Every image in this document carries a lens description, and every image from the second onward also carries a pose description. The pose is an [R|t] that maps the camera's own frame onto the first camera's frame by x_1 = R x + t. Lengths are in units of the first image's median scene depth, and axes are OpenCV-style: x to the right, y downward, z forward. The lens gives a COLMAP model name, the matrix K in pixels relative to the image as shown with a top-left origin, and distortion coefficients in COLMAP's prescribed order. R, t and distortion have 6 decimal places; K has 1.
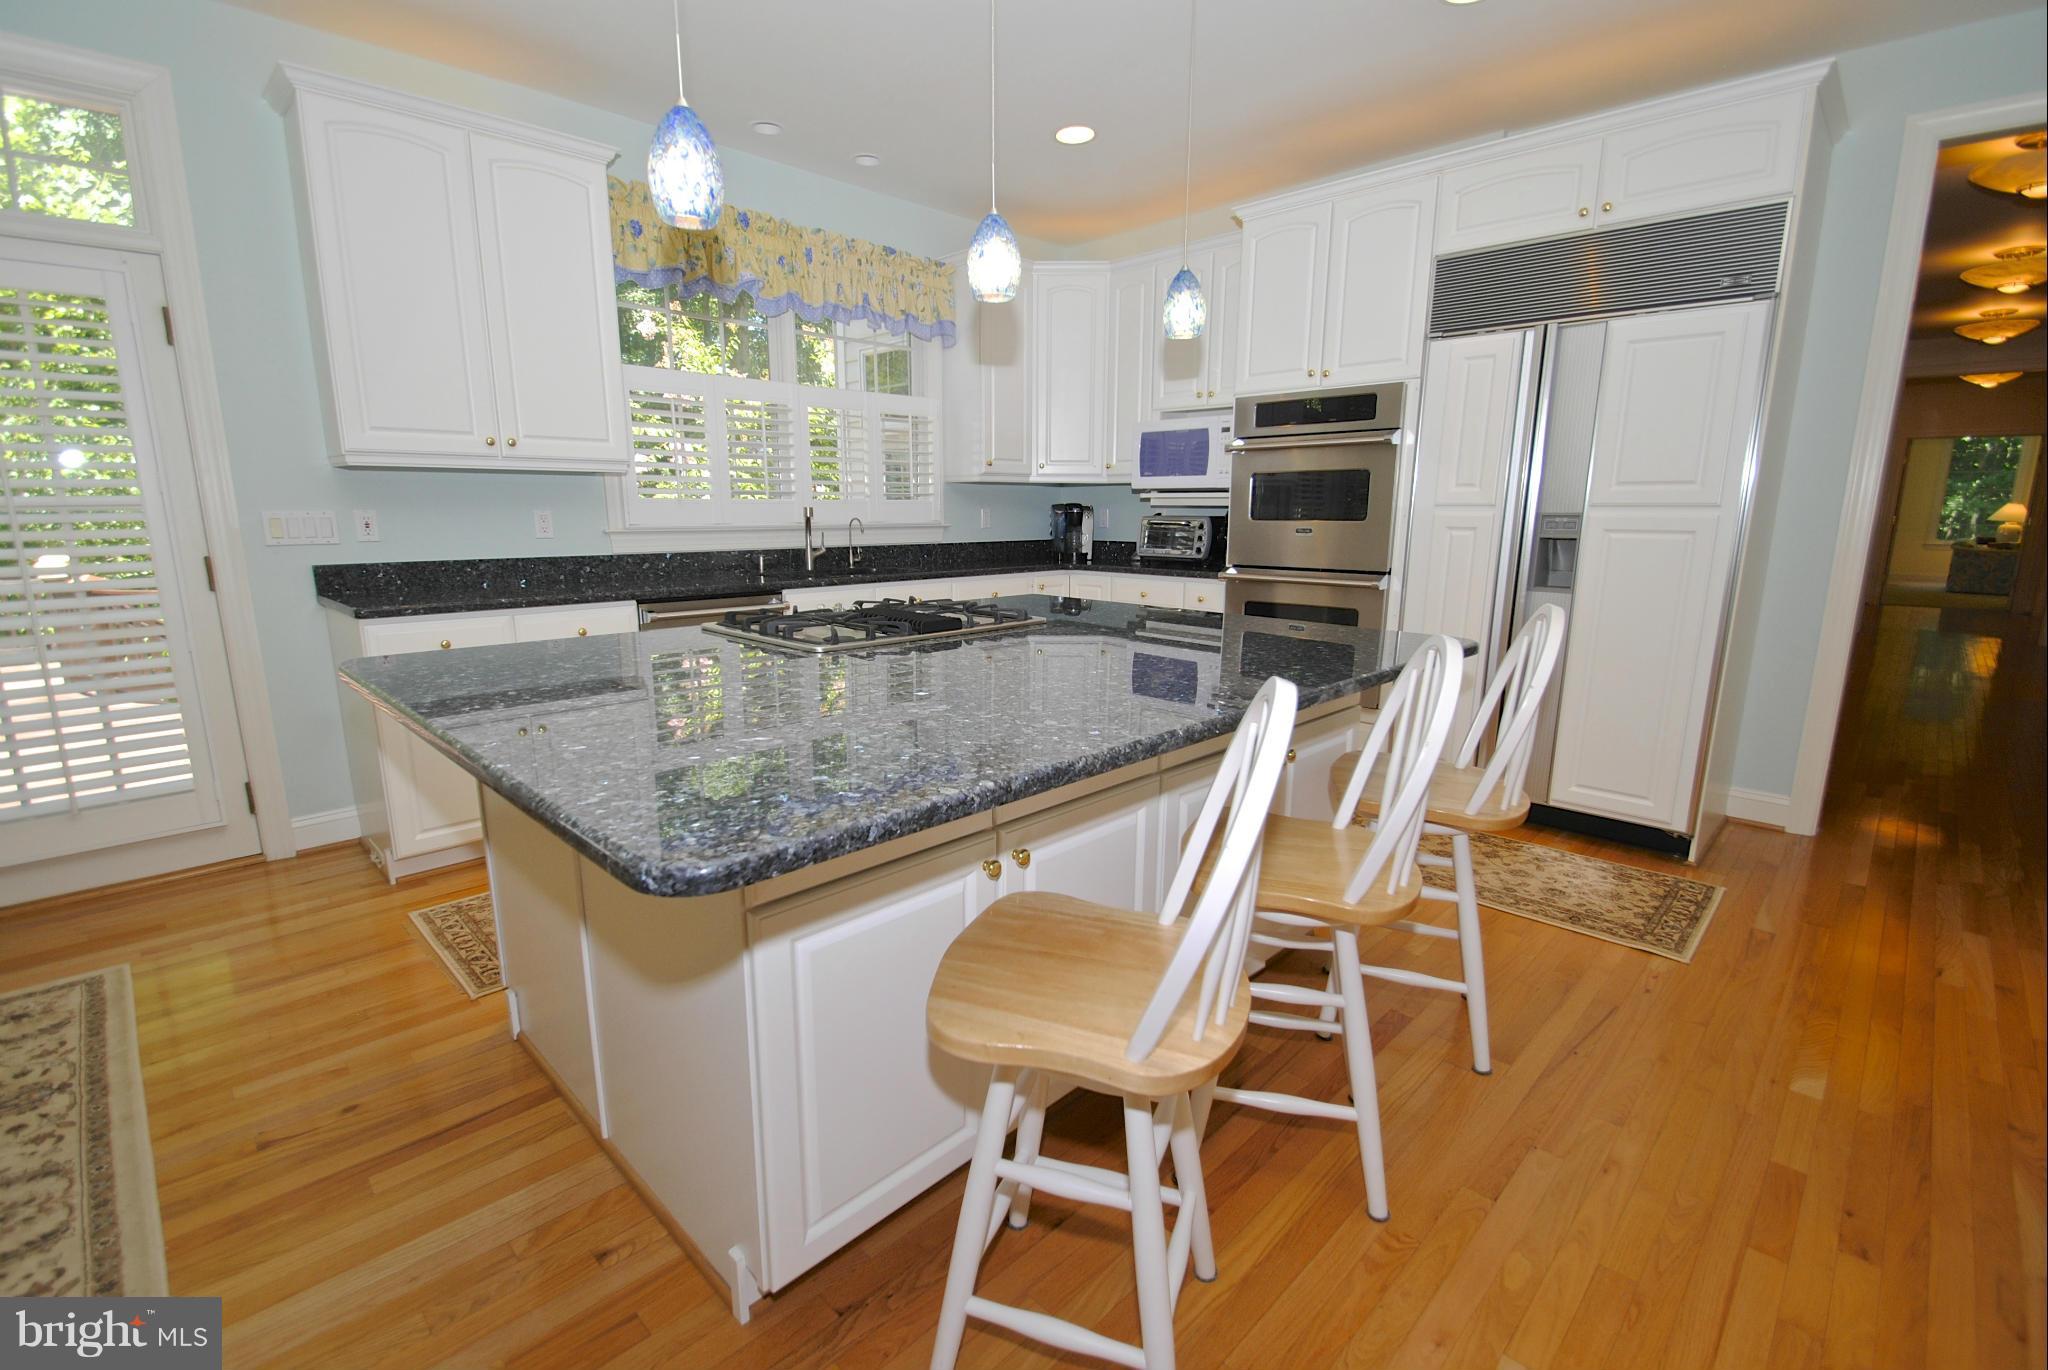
lens RADIAL K [[909.1, 0, 1025.8], [0, 909.1, 683.2], [0, 0, 1]] dist [-0.002785, -0.000483]
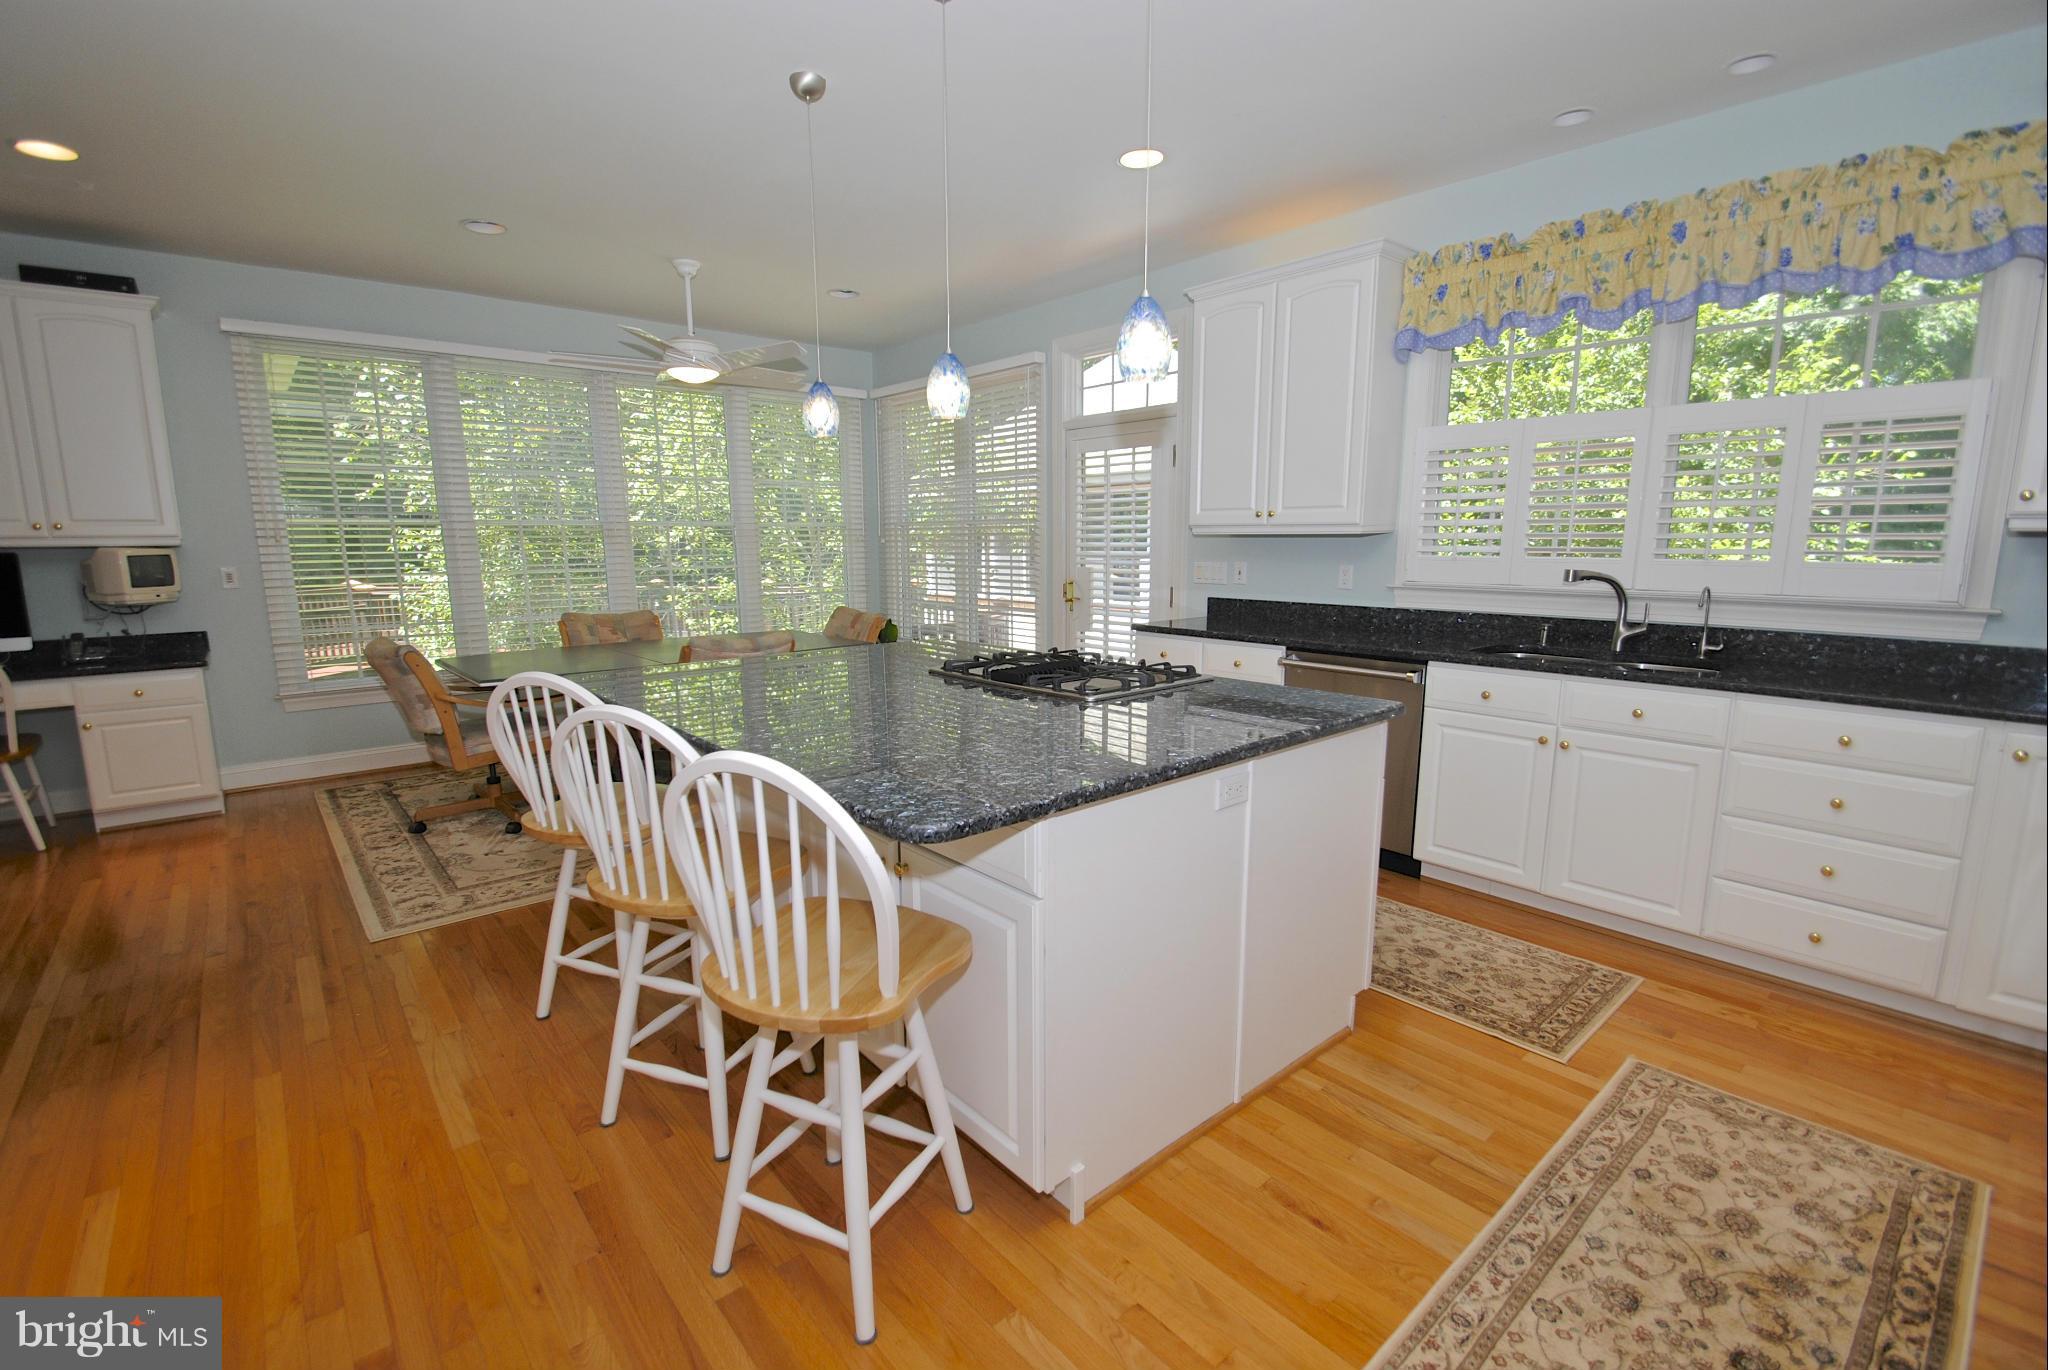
lens RADIAL K [[909.1, 0, 1026.2], [0, 909.1, 687.9], [0, 0, 1]] dist [-0.002785, -0.000483]
pose [[-0.078102, 0.147719, -0.985941, 0.550276], [-0.201528, 0.966206, 0.160727, -0.117110], [0.976364, 0.211248, -0.045693, 0.559851]]
